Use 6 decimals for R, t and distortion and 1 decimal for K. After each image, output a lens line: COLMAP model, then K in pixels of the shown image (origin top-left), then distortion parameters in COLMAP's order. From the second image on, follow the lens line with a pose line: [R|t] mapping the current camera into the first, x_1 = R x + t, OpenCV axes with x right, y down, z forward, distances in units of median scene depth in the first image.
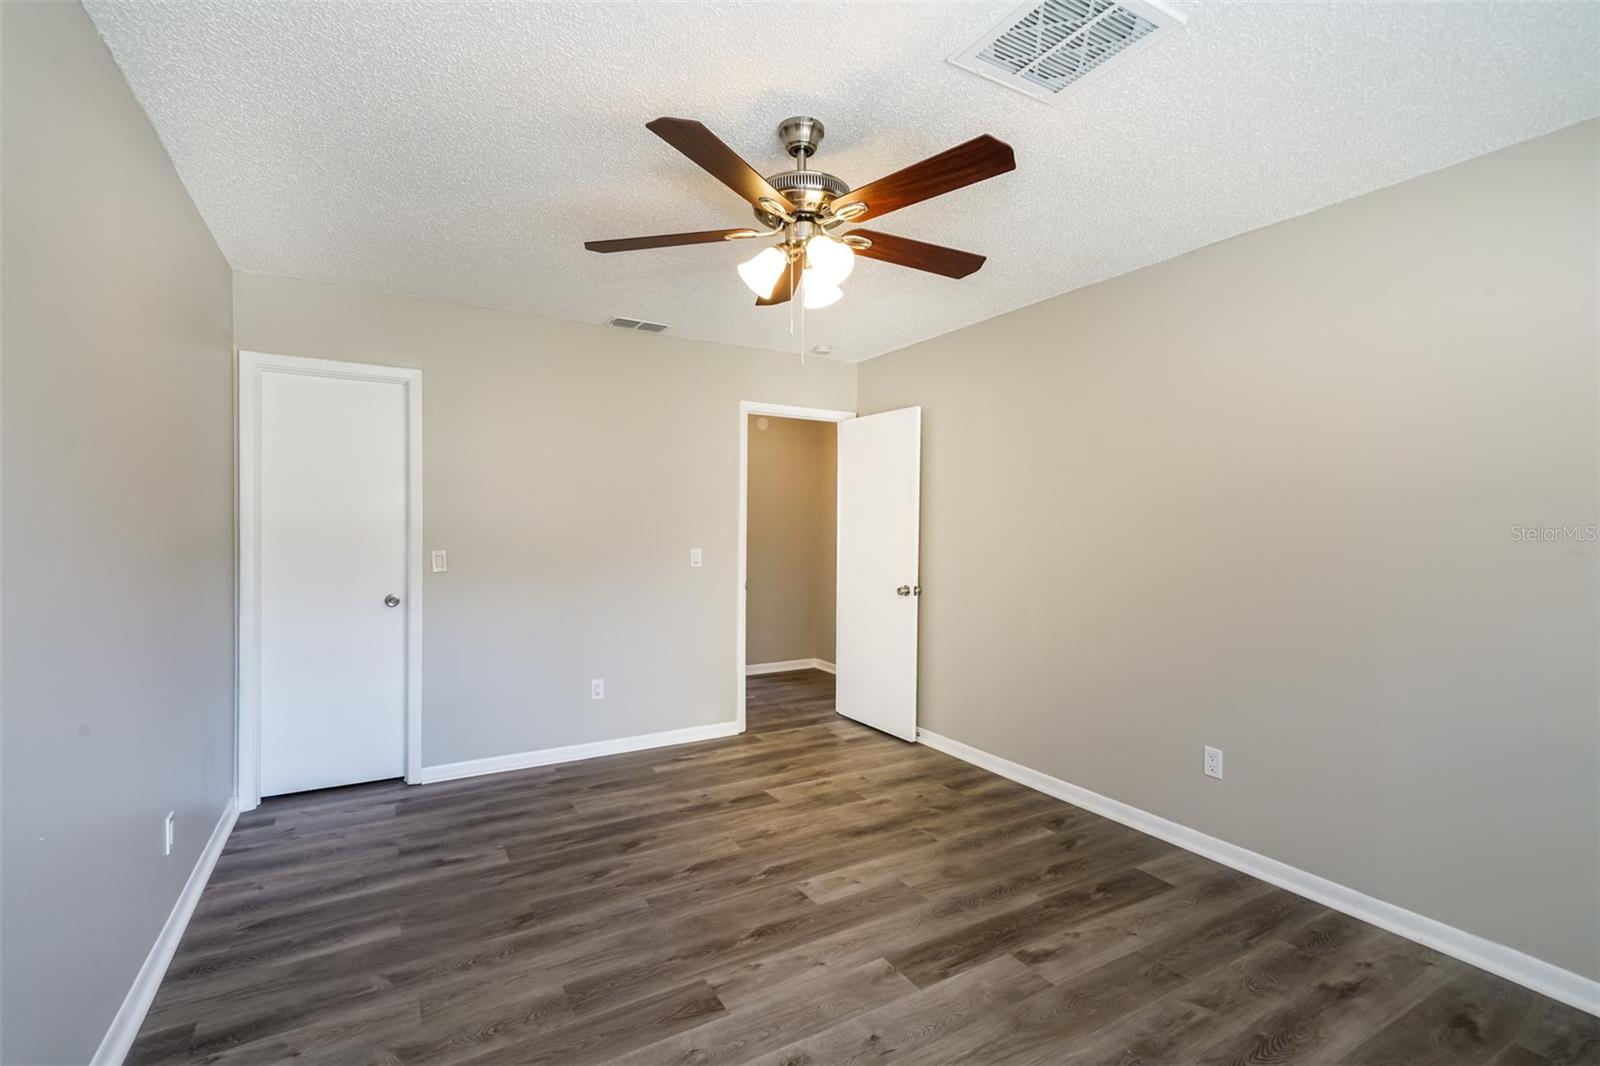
lens RADIAL K [[747.5, 0, 805.3], [0, 747.5, 525.5], [0, 0, 1]] dist [0.014060, 0.000782]
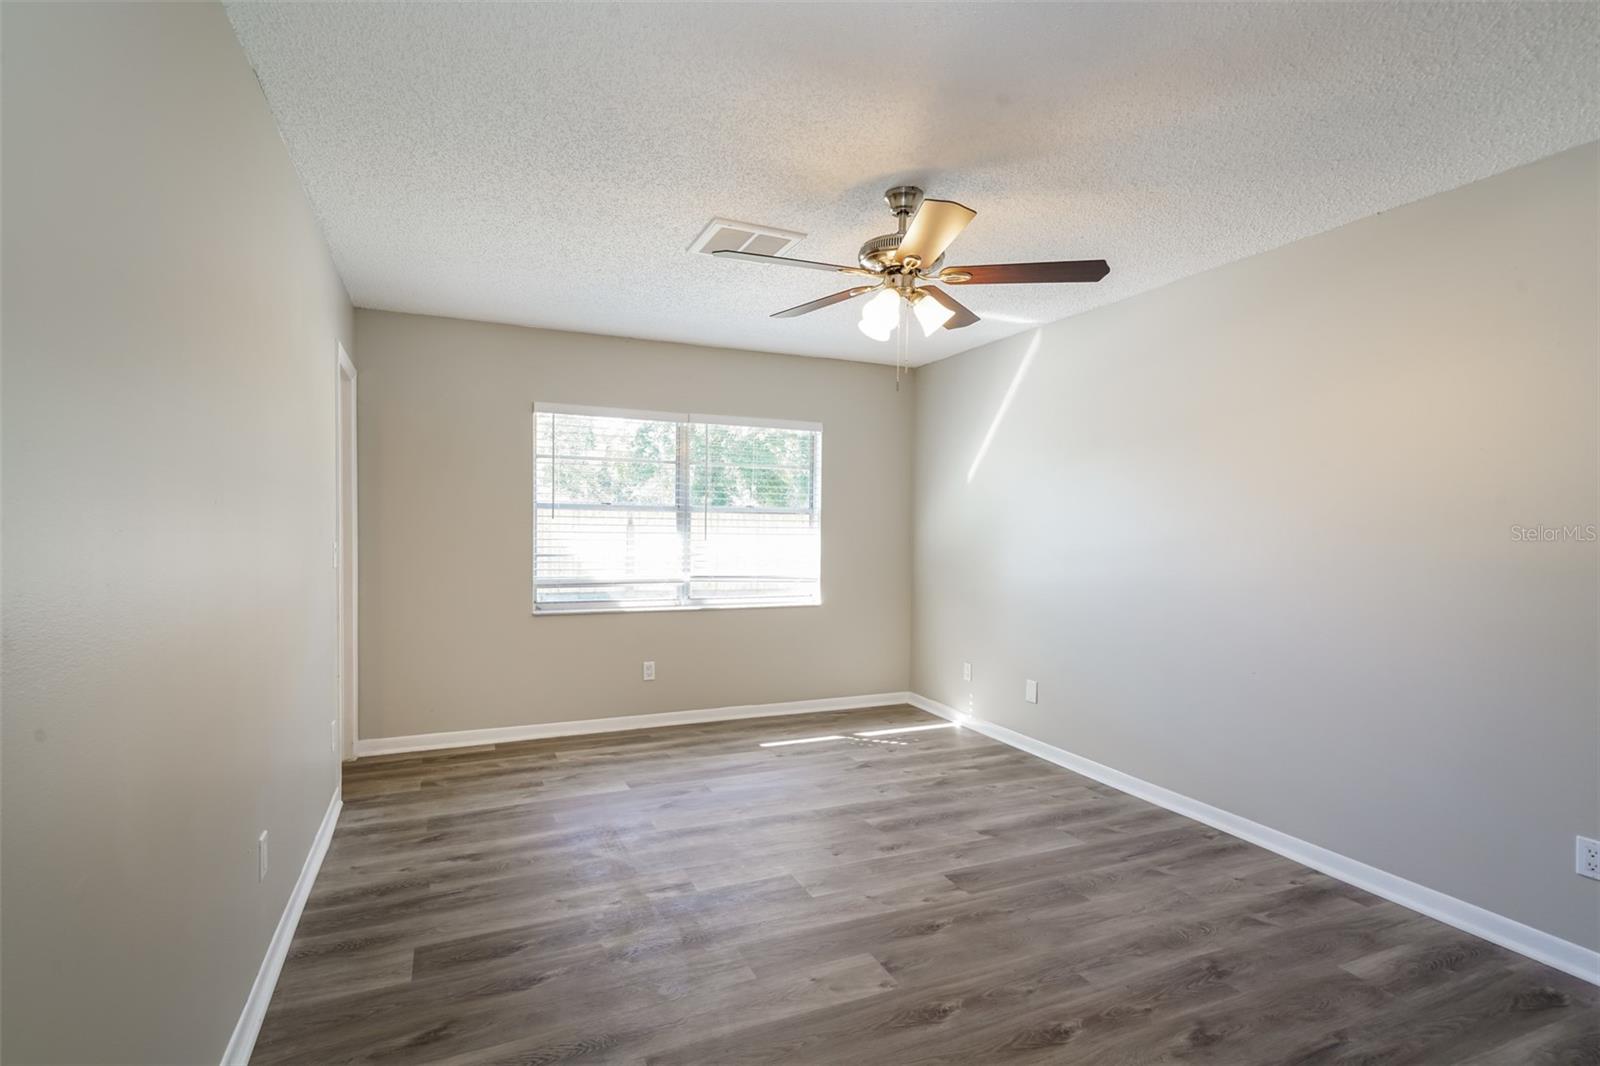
lens RADIAL K [[747.5, 0, 805.3], [0, 747.5, 525.5], [0, 0, 1]] dist [0.014060, 0.000782]
pose [[-0.995027, -0.018774, 0.097819, 0.016201], [-0.018888, 0.999822, -0.000237, 0.030739], [-0.097797, -0.002084, -0.995204, 2.008823]]
